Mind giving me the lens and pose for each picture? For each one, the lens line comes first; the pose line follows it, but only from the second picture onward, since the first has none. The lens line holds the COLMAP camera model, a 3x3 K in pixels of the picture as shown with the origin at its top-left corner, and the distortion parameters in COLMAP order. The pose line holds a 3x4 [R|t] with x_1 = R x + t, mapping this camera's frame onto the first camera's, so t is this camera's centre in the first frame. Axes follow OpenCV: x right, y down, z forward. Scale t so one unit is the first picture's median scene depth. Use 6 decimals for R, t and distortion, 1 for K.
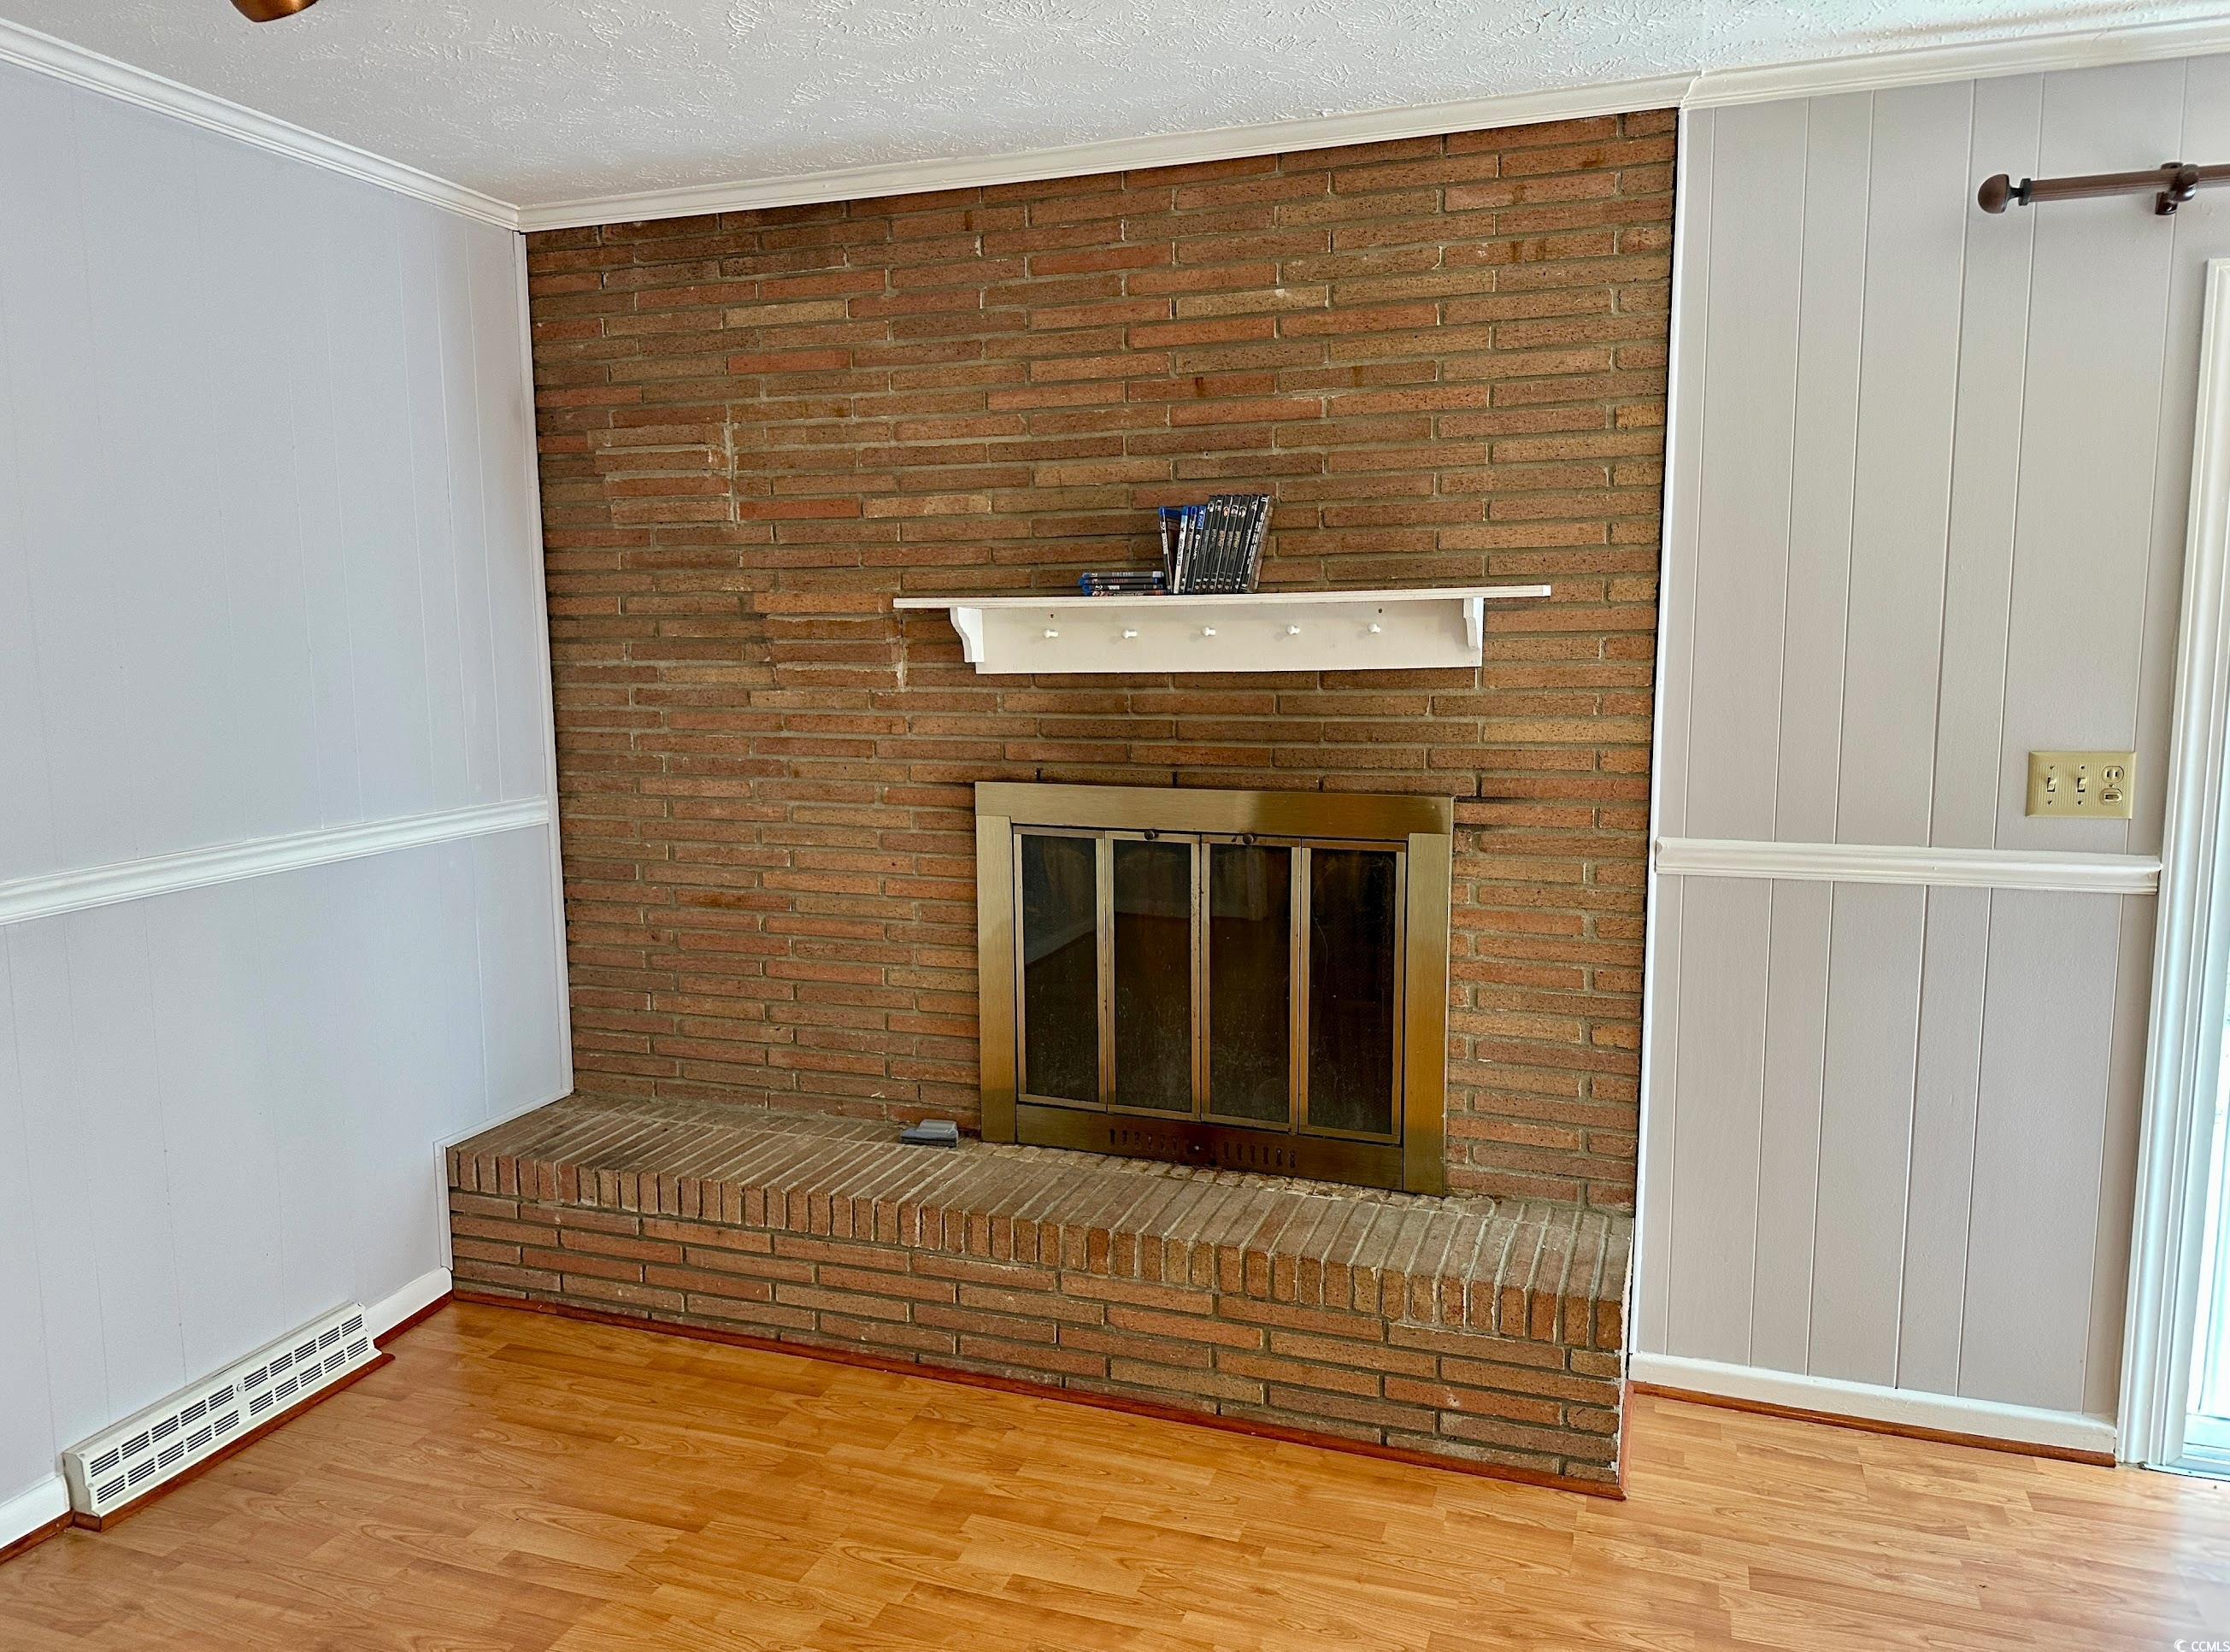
lens RADIAL K [[1565.5, 0, 1115.0], [0, 1565.5, 826.0], [0, 0, 1]] dist [0.023895, 0.002048]
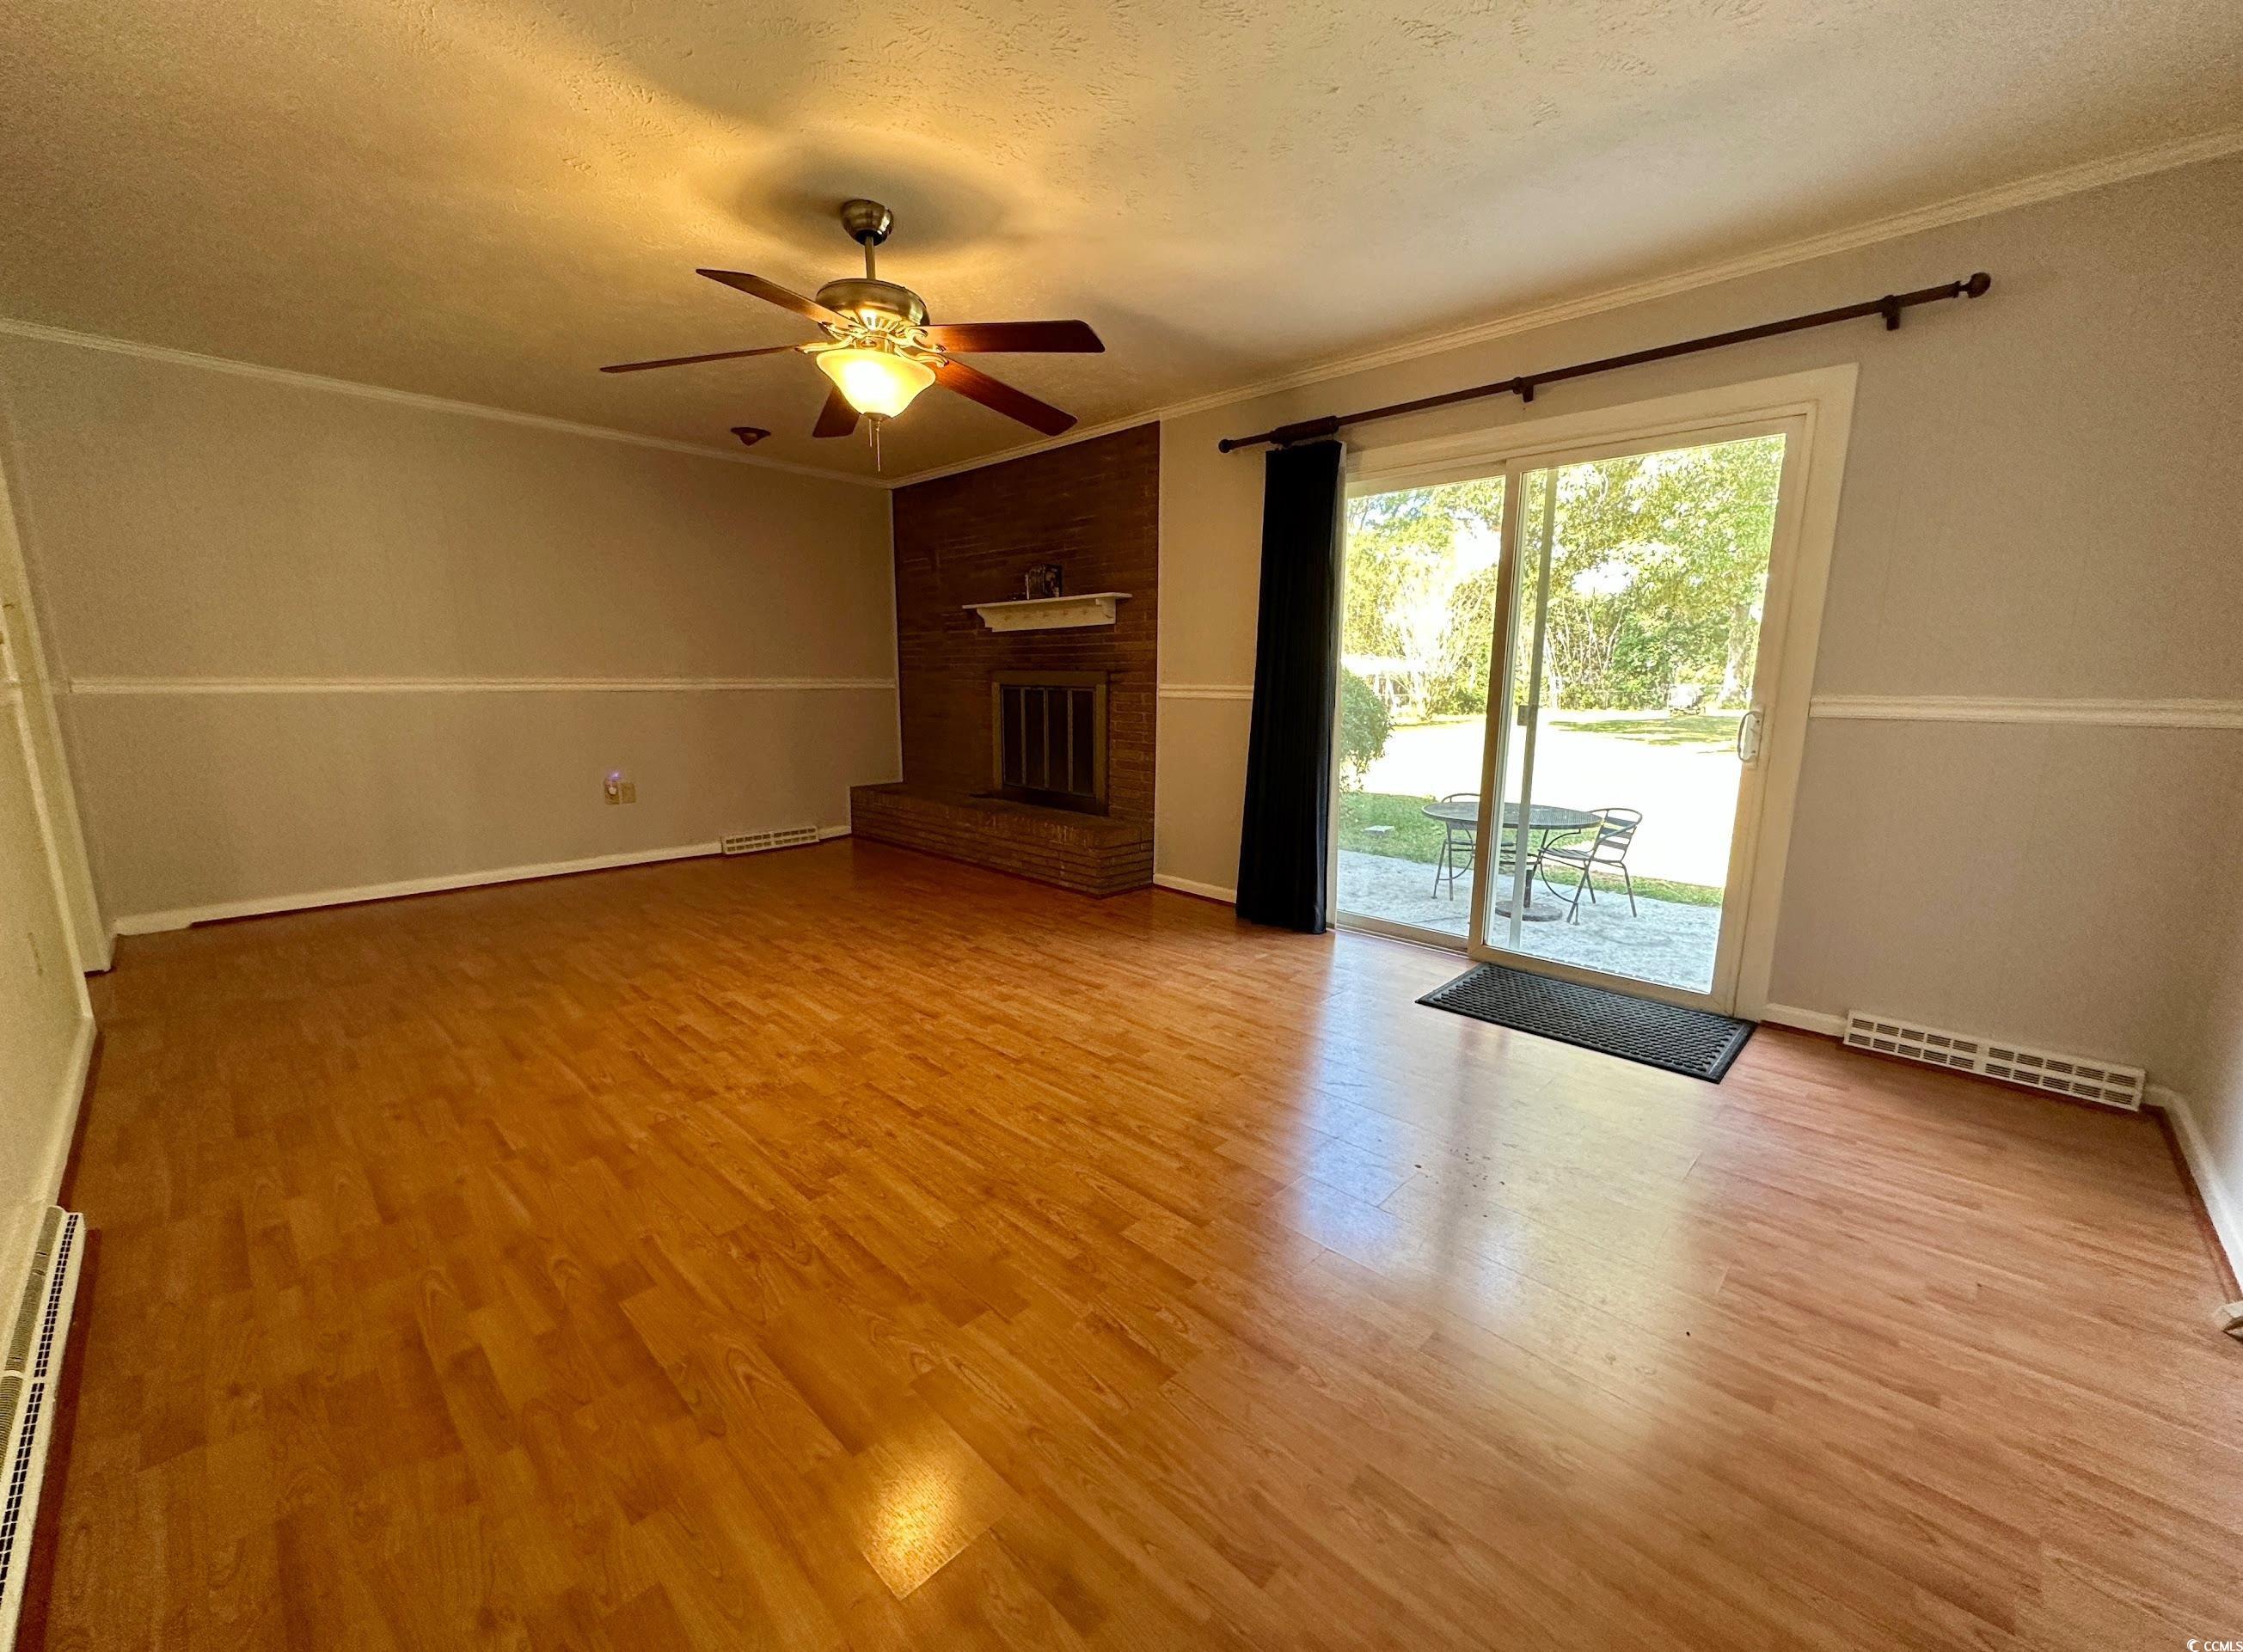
lens RADIAL K [[885.6, 0, 1121.5], [0, 885.6, 826.0], [0, 0, 1]] dist [0.000635, 0.000055]
pose [[0.910406, 0.079894, -0.405928, 0.848889], [-0.060397, 0.996331, 0.060637, 0.151154], [0.409283, -0.030687, 0.911891, -0.422691]]
